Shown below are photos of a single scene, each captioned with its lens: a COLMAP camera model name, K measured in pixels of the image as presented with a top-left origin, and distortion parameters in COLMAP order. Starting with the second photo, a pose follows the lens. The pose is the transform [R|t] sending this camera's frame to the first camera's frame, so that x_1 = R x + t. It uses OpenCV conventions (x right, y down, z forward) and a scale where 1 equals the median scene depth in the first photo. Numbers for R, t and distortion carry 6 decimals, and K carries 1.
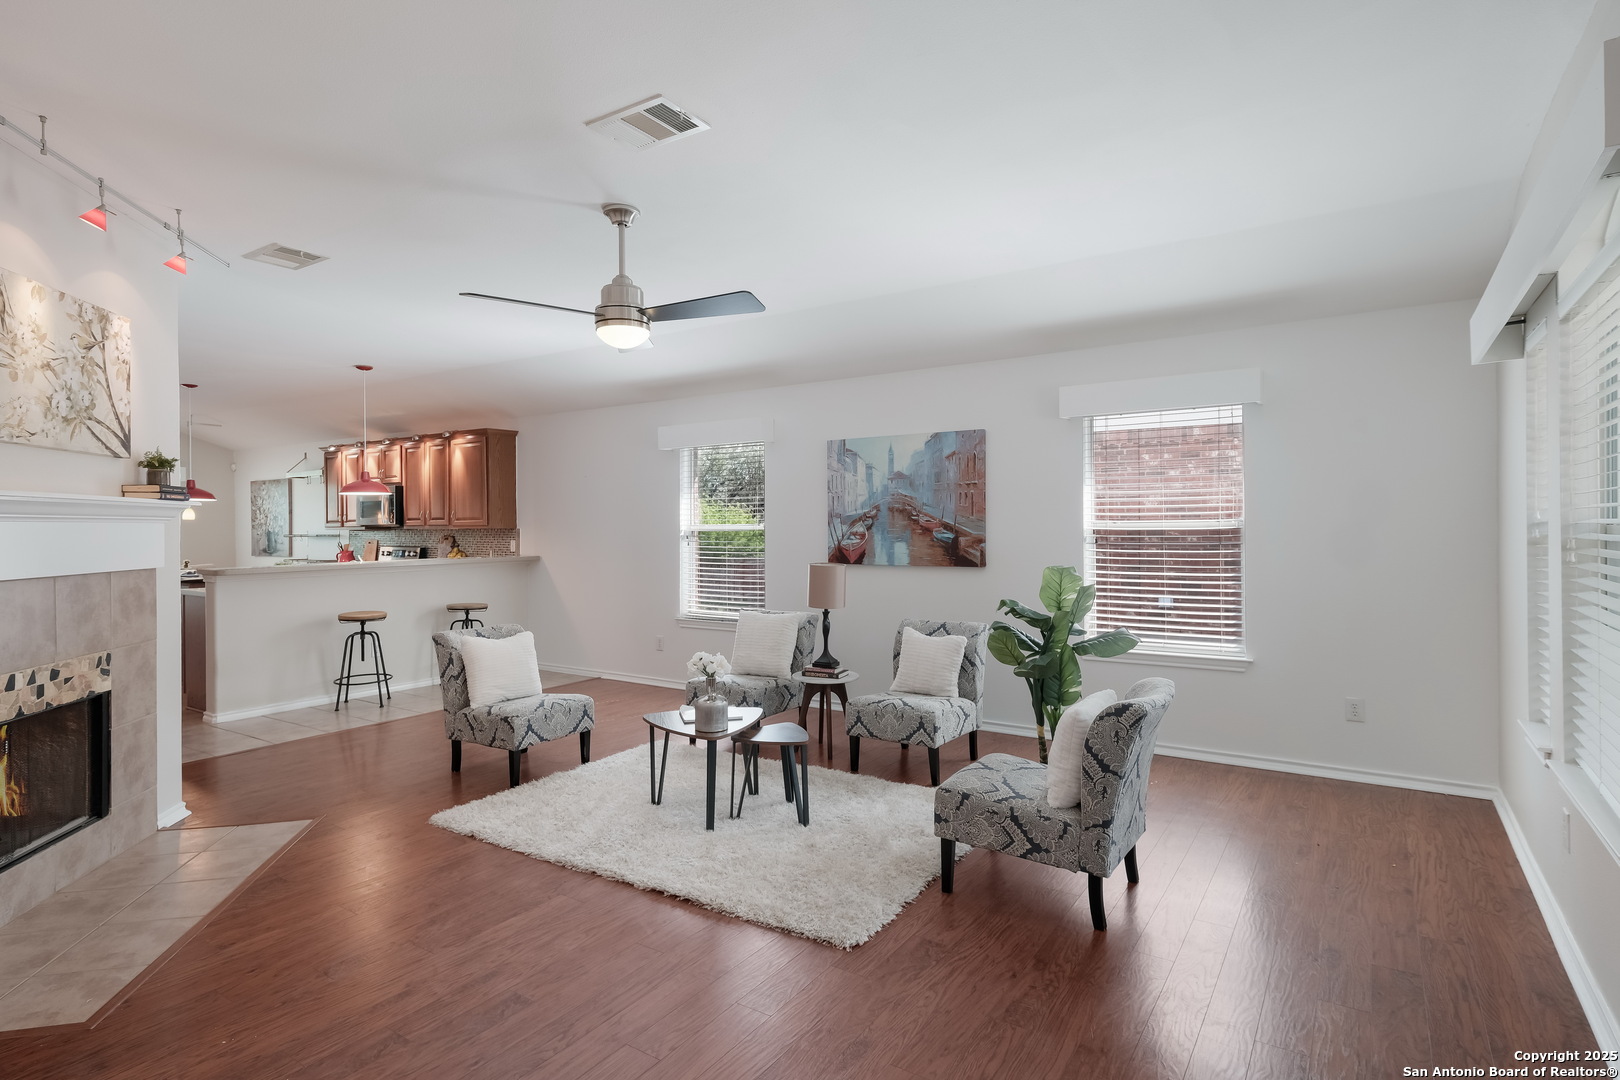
lens RADIAL K [[803.6, 0, 808.5], [0, 803.6, 537.2], [0, 0, 1]] dist [-0.003391, 0.003110]
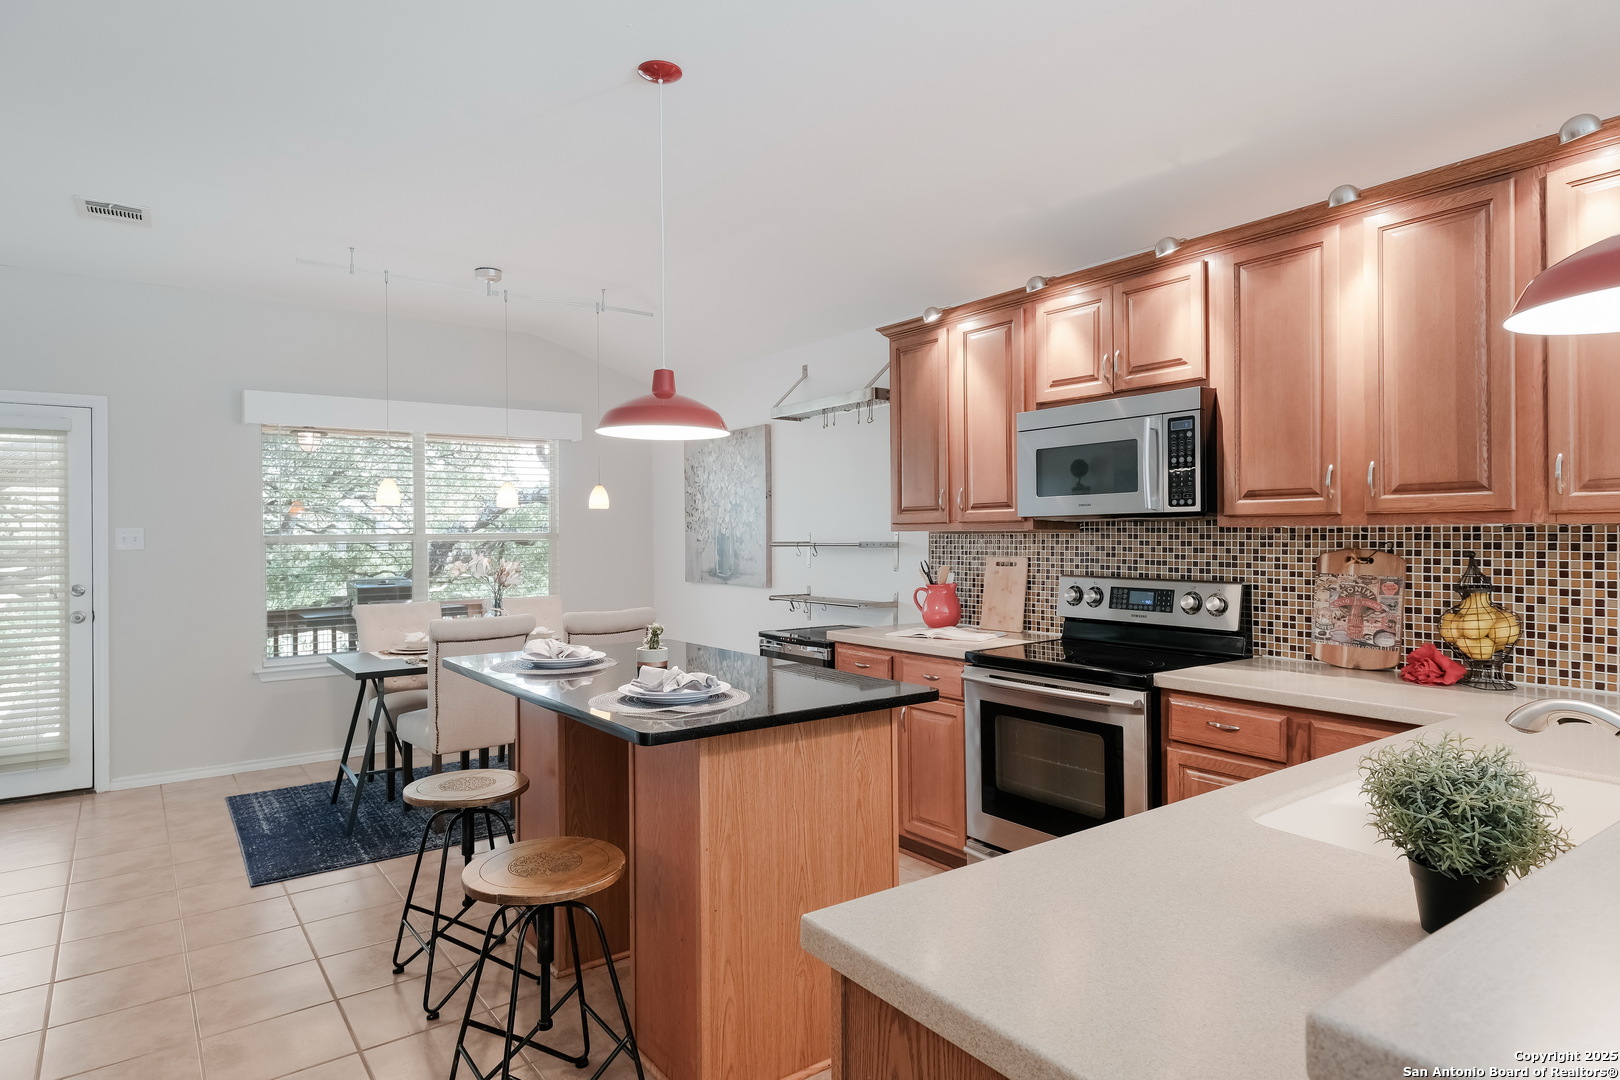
lens RADIAL K [[923.6, 0, 818.6], [0, 923.6, 533.4], [0, 0, 1]] dist [0.014974, 0.003225]
pose [[0.936165, 0.000650, -0.351560, -0.588770], [-0.004034, 0.999952, -0.008892, -0.004655], [0.351537, 0.009743, 0.936123, 0.687916]]
